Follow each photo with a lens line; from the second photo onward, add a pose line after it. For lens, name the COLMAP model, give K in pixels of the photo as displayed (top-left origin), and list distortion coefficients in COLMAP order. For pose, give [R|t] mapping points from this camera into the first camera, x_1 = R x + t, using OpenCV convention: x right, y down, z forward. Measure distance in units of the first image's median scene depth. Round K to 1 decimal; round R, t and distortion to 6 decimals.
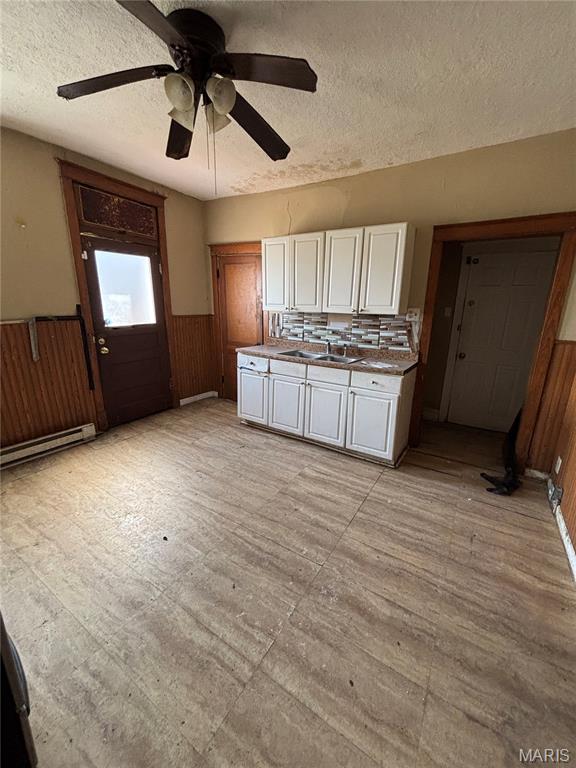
lens RADIAL K [[311.2, 0, 289.3], [0, 311.2, 381.1], [0, 0, 1]] dist [-0.000442, 0.001132]
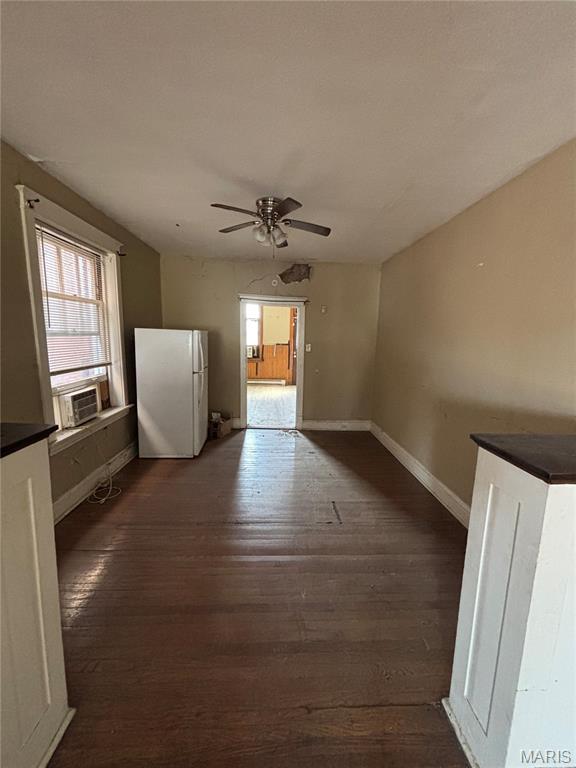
lens RADIAL K [[311.2, 0, 292.7], [0, 311.2, 384.3], [0, 0, 1]] dist [-0.000442, 0.001132]
pose [[0.576659, 0.125444, -0.807297, 2.066909], [-0.221204, 0.975206, -0.006474, 0.205554], [0.786469, 0.182311, 0.590110, -0.769302]]
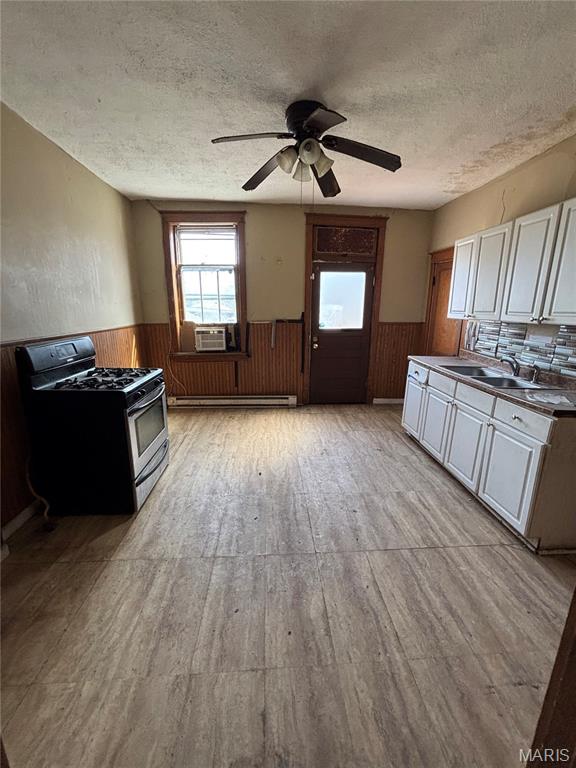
lens RADIAL K [[311.2, 0, 289.5], [0, 311.2, 381.1], [0, 0, 1]] dist [-0.000442, 0.001132]
pose [[0.586336, 0.175952, -0.790728, 0.519557], [-0.200896, 0.977216, 0.068482, -0.023003], [0.784762, 0.118700, 0.608325, 0.138452]]
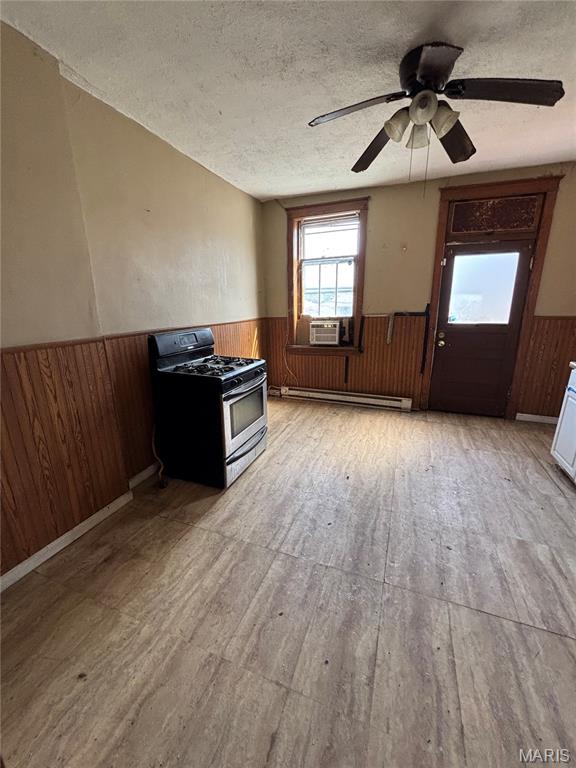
lens RADIAL K [[311.2, 0, 289.4], [0, 311.2, 381.5], [0, 0, 1]] dist [-0.000442, 0.001132]
pose [[0.194470, 0.227889, -0.954069, 0.521633], [-0.232853, 0.955561, 0.180783, -0.050496], [0.952870, 0.187001, 0.238893, 0.262693]]
